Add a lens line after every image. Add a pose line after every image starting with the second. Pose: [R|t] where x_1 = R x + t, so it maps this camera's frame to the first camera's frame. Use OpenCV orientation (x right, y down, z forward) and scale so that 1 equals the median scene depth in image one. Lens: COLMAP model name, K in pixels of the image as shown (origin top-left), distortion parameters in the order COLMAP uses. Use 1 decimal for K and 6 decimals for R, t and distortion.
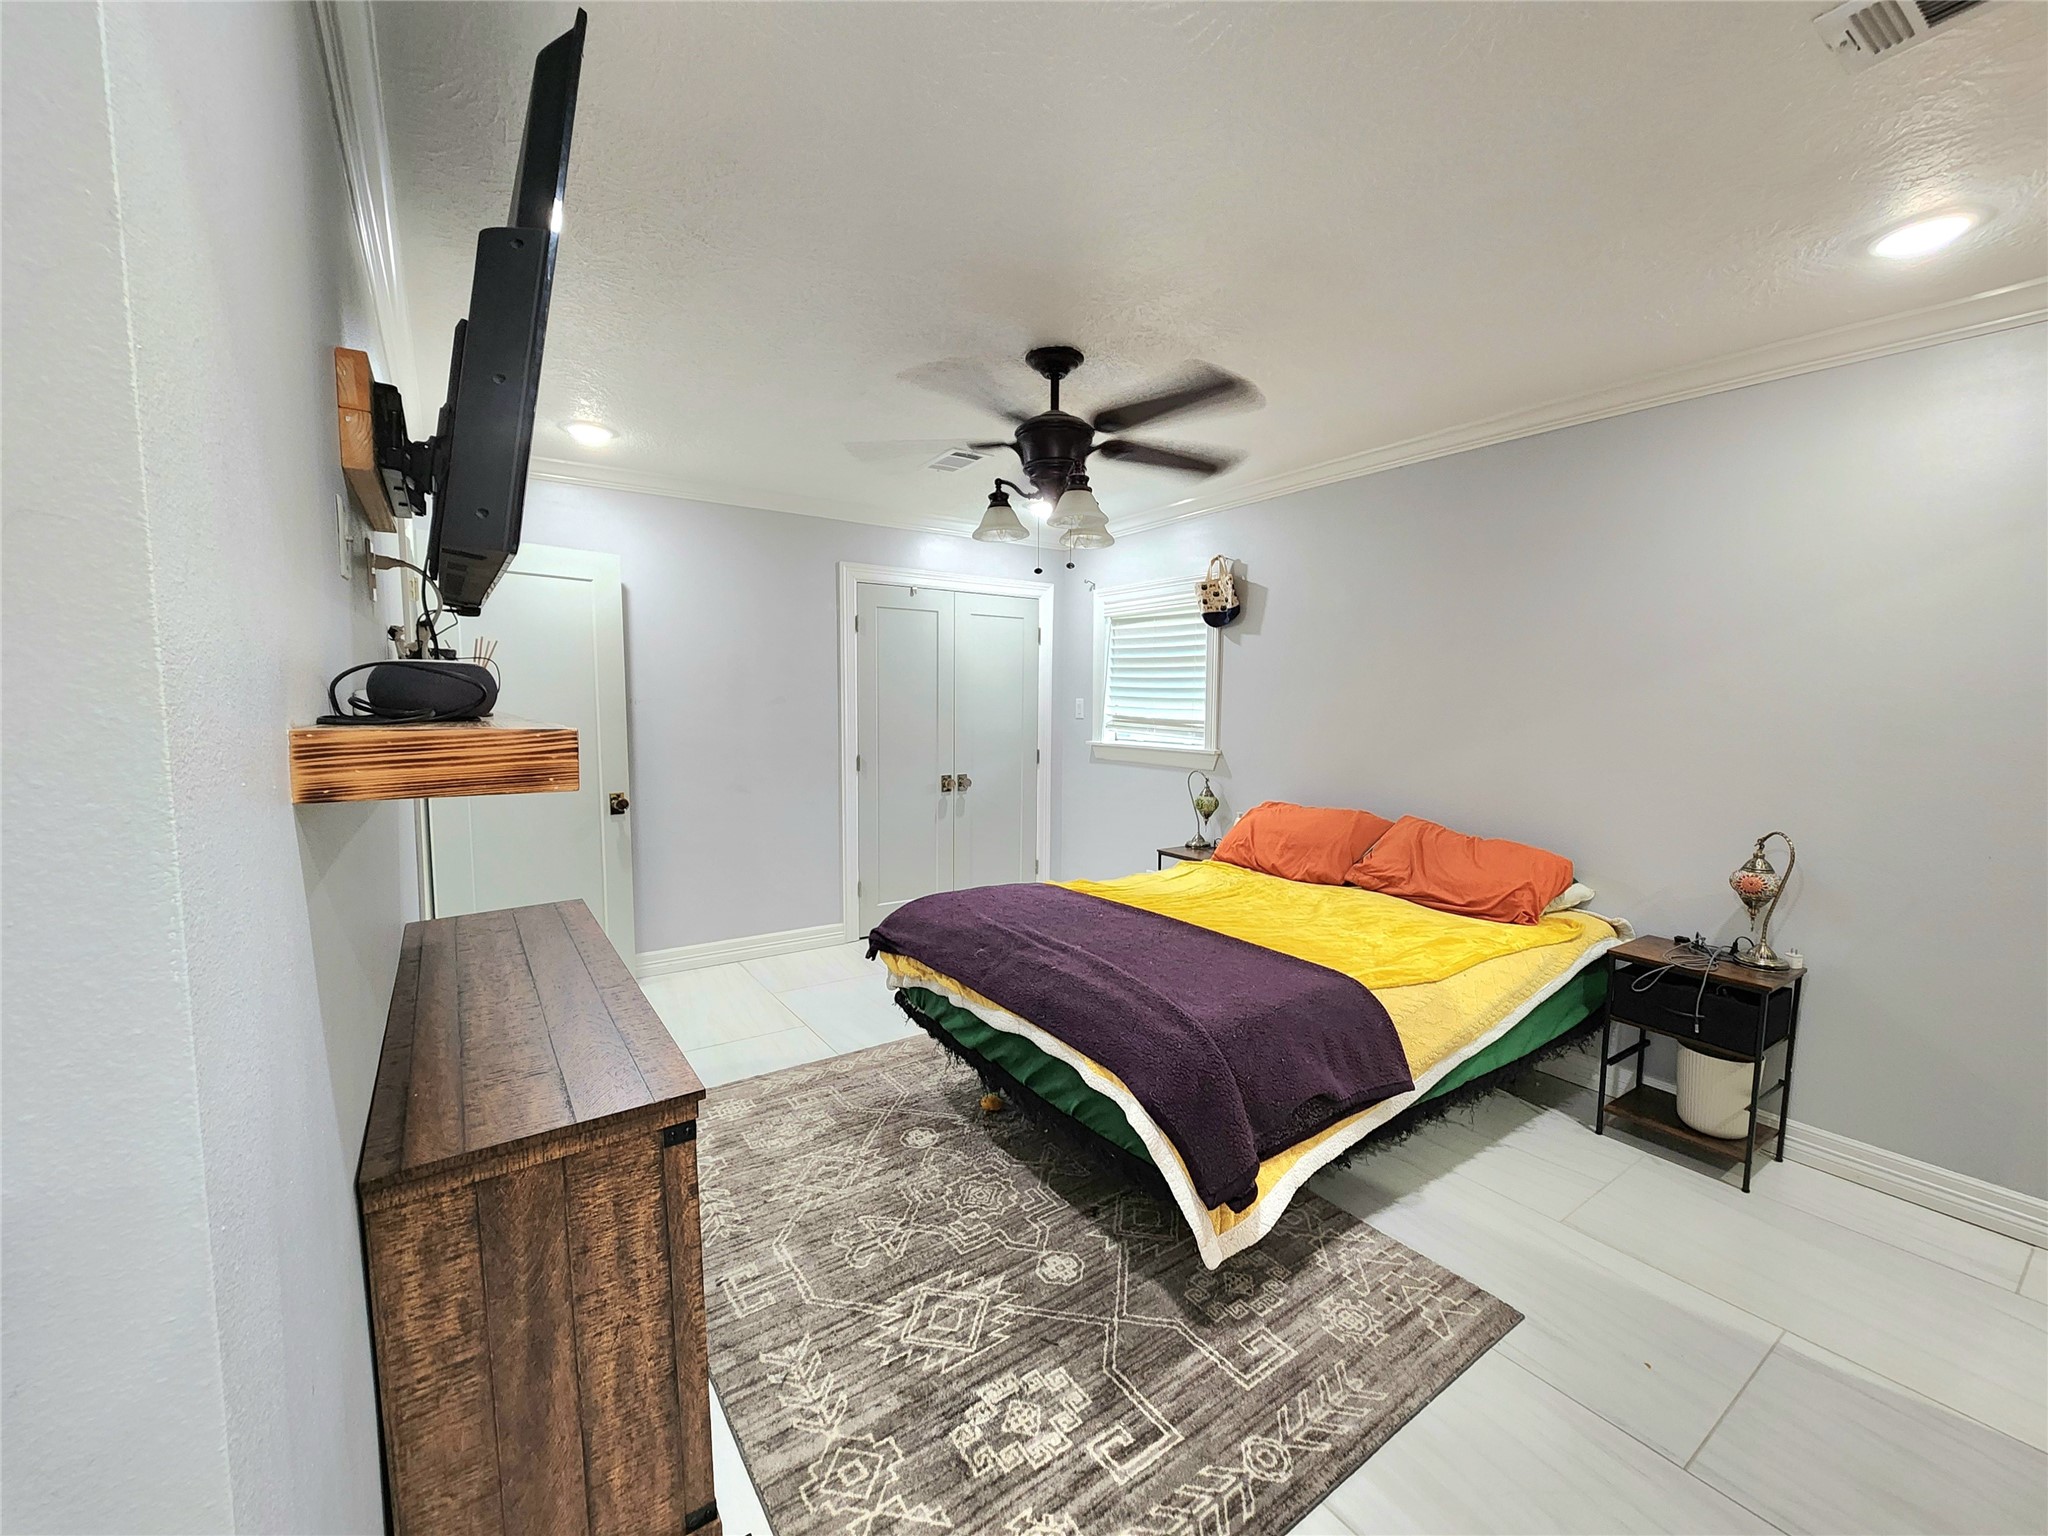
lens RADIAL K [[832.4, 0, 1033.6], [0, 832.4, 775.1], [0, 0, 1]] dist [0.001184, -0.000304]
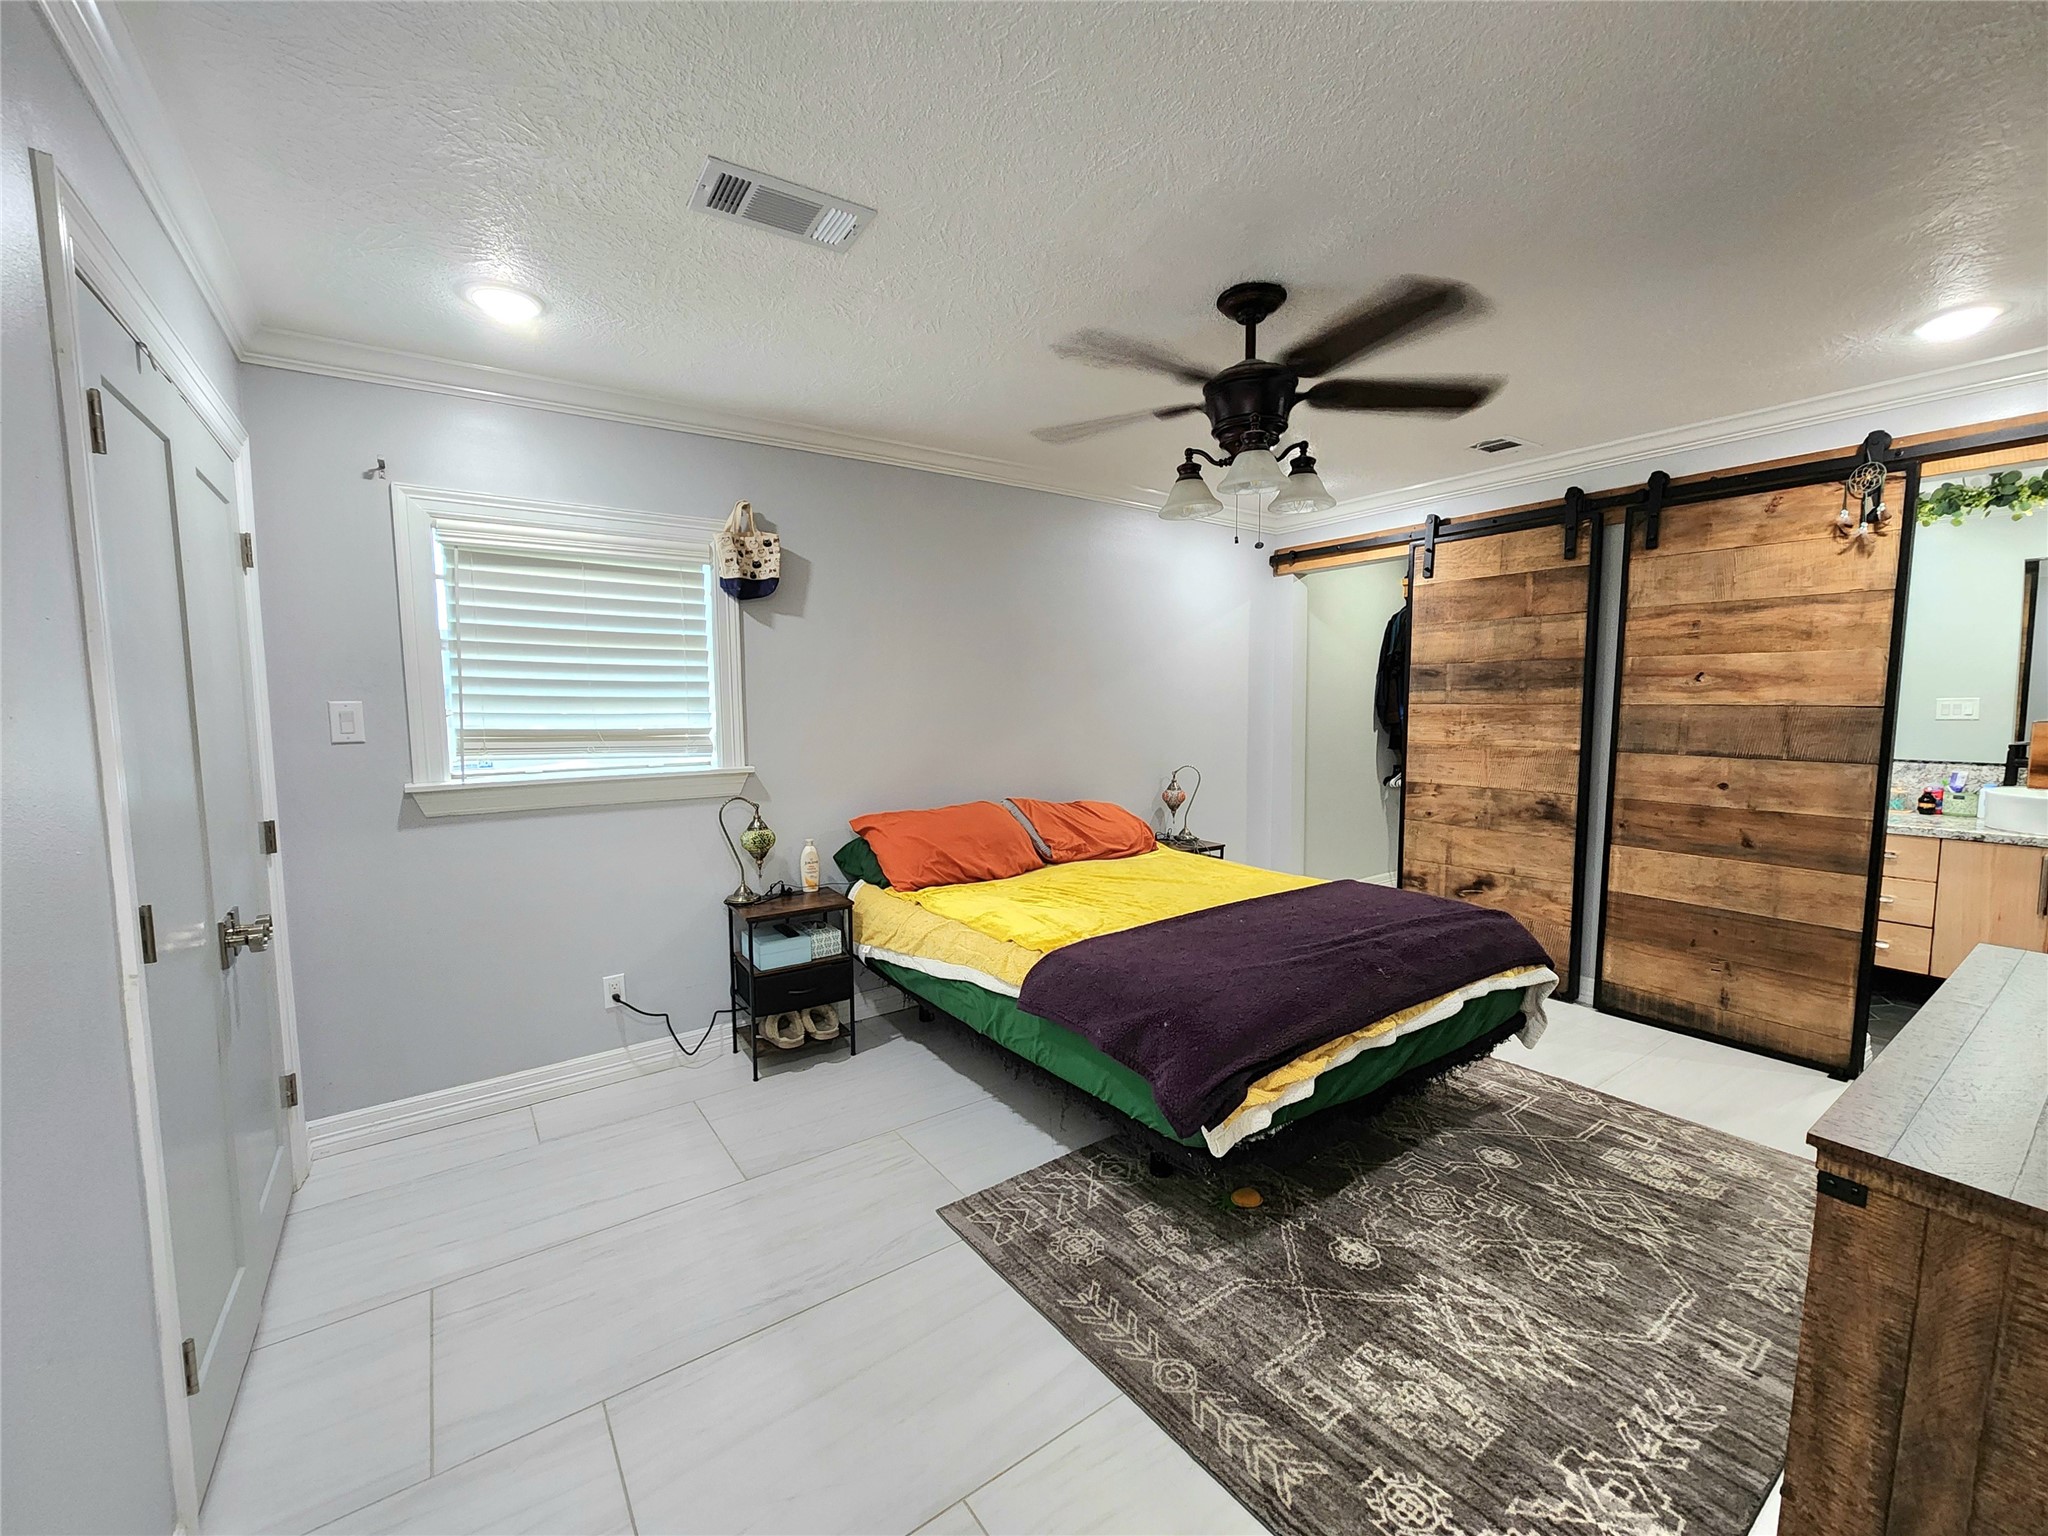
lens RADIAL K [[832.4, 0, 1033.3], [0, 832.4, 767.1], [0, 0, 1]] dist [0.001184, -0.000304]
pose [[-0.009337, -0.087472, 0.996123, -0.935105], [0.099387, 0.991153, 0.087968, -0.125180], [-0.995005, 0.099823, -0.000560, 1.342558]]
